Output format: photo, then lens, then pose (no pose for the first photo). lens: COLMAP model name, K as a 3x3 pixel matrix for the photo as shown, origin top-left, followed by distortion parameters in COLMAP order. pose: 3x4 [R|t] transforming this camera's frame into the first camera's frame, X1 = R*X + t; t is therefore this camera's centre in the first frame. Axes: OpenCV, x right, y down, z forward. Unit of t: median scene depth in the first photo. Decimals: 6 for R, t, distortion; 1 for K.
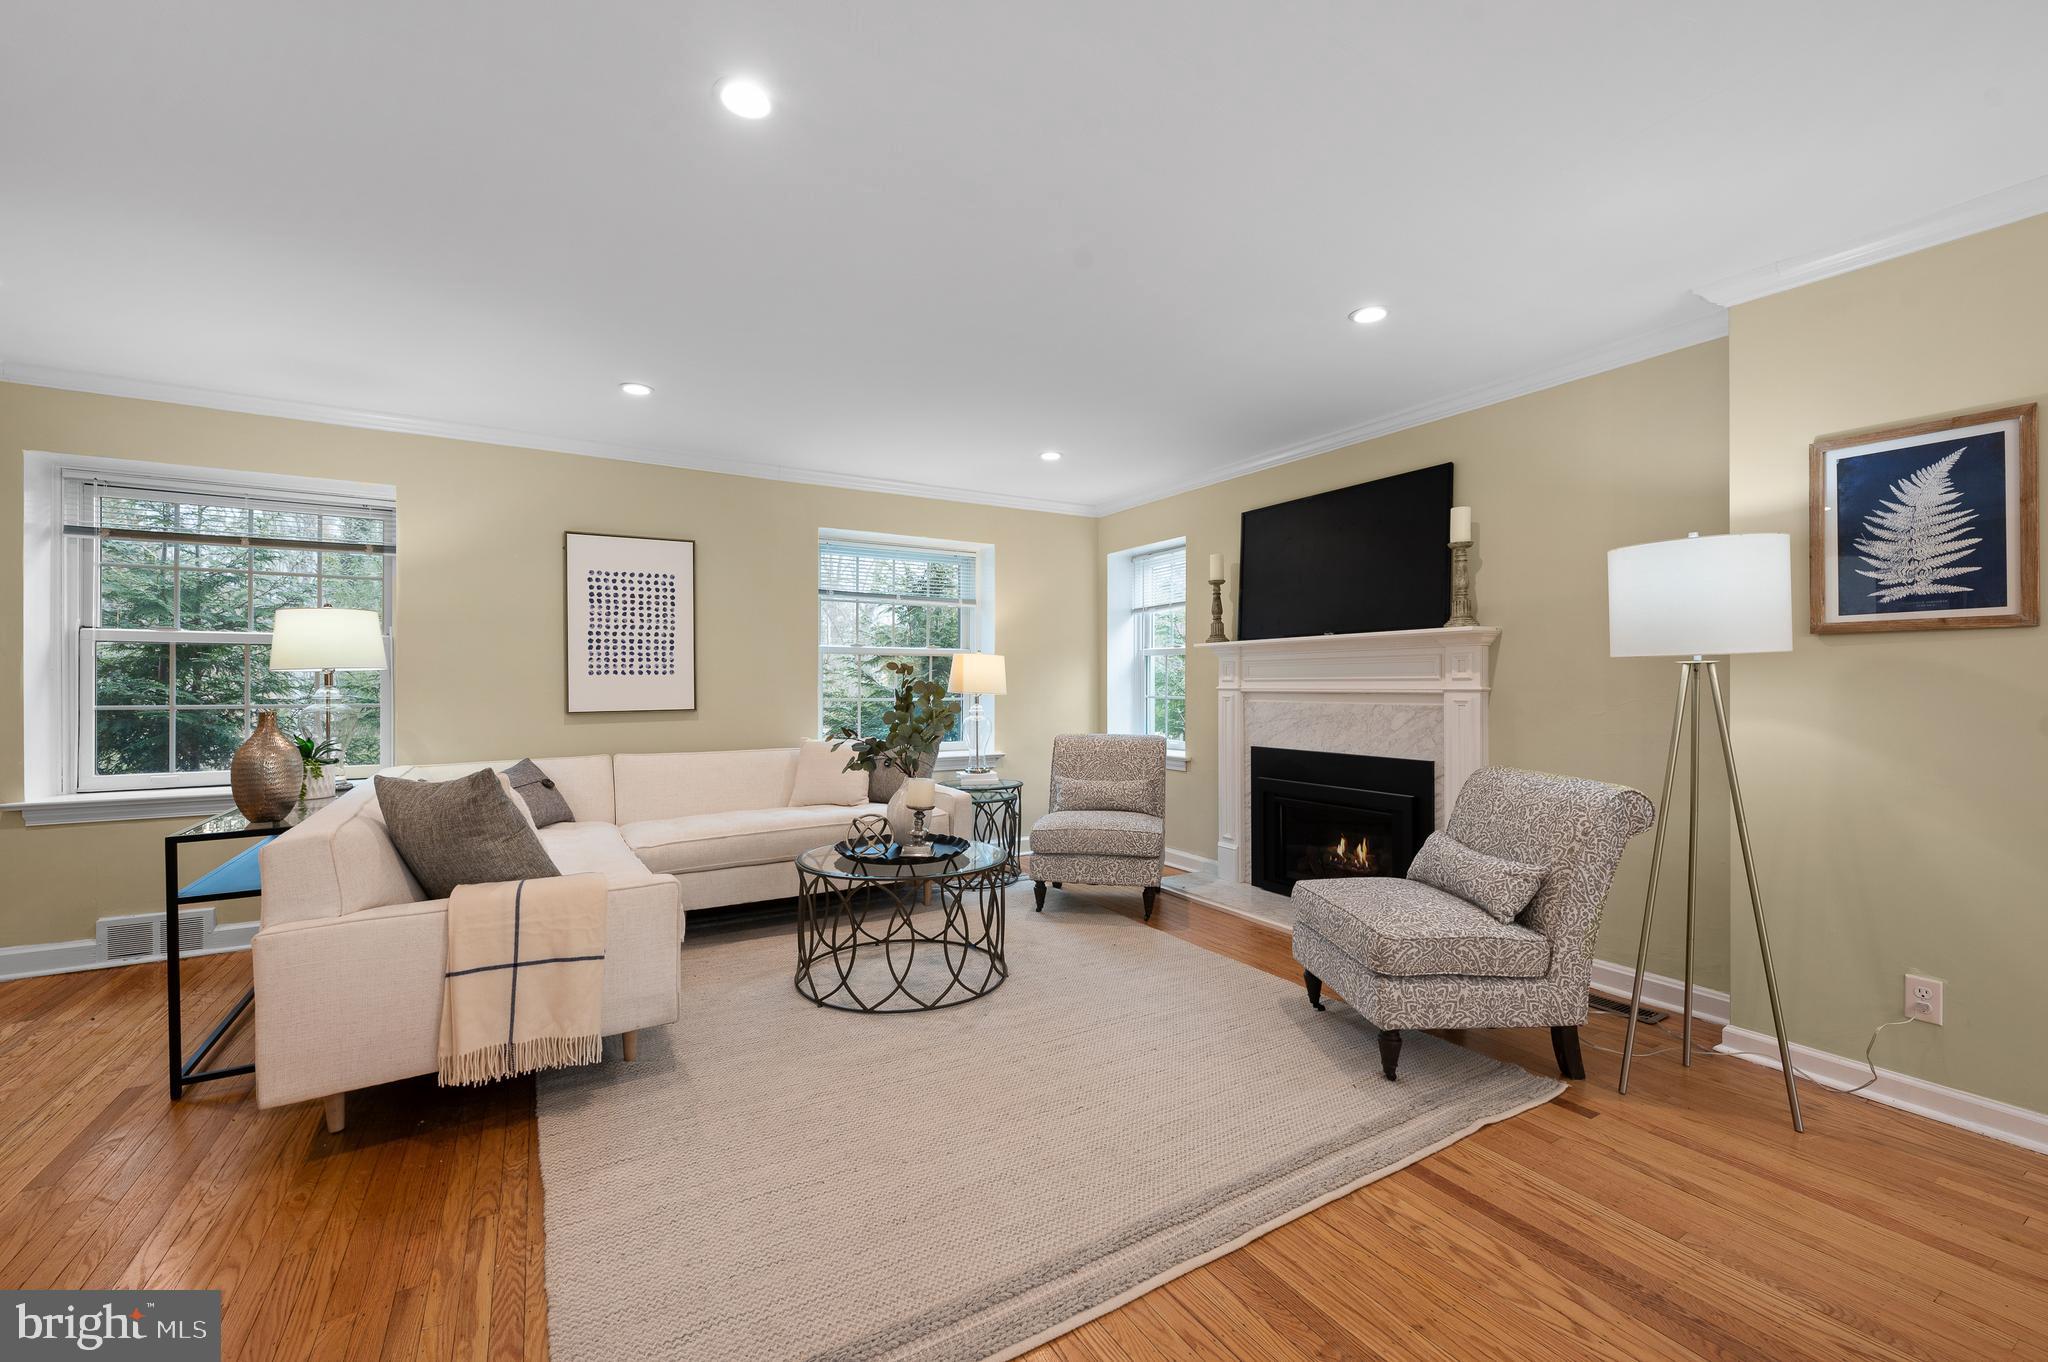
lens RADIAL K [[833.4, 0, 1030.4], [0, 833.4, 682.0], [0, 0, 1]] dist [0.000759, -0.000101]
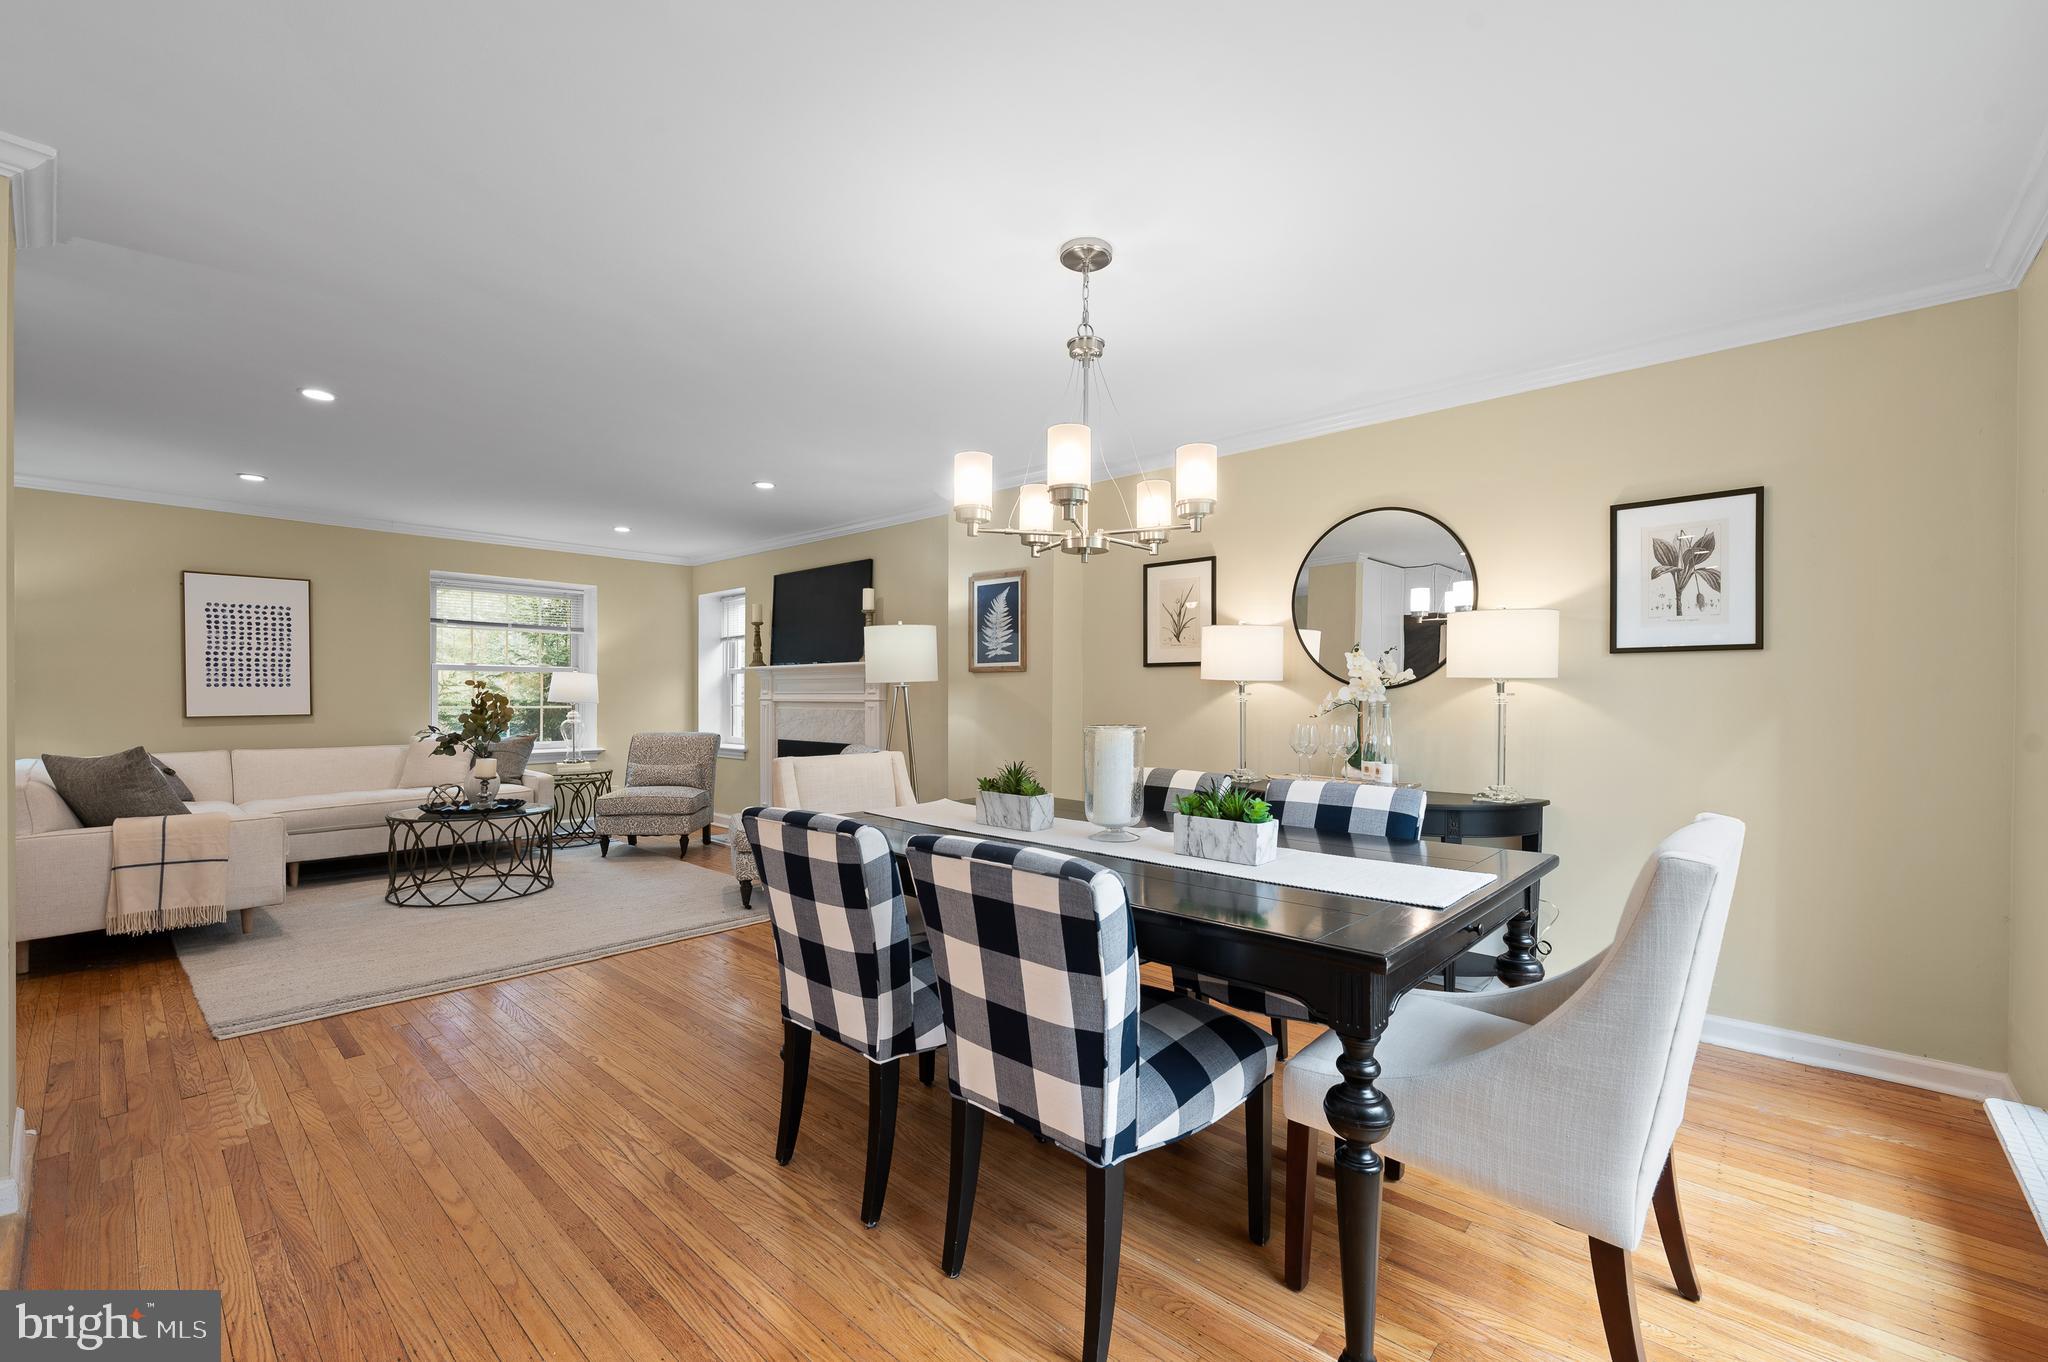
lens RADIAL K [[833.4, 0, 1013.8], [0, 833.4, 702.3], [0, 0, 1]] dist [0.000759, -0.000101]
pose [[0.957013, 0.001262, 0.290041, 0.307084], [-0.004260, 0.999944, 0.009708, -0.003354], [-0.290013, -0.010526, 0.956965, -0.633319]]
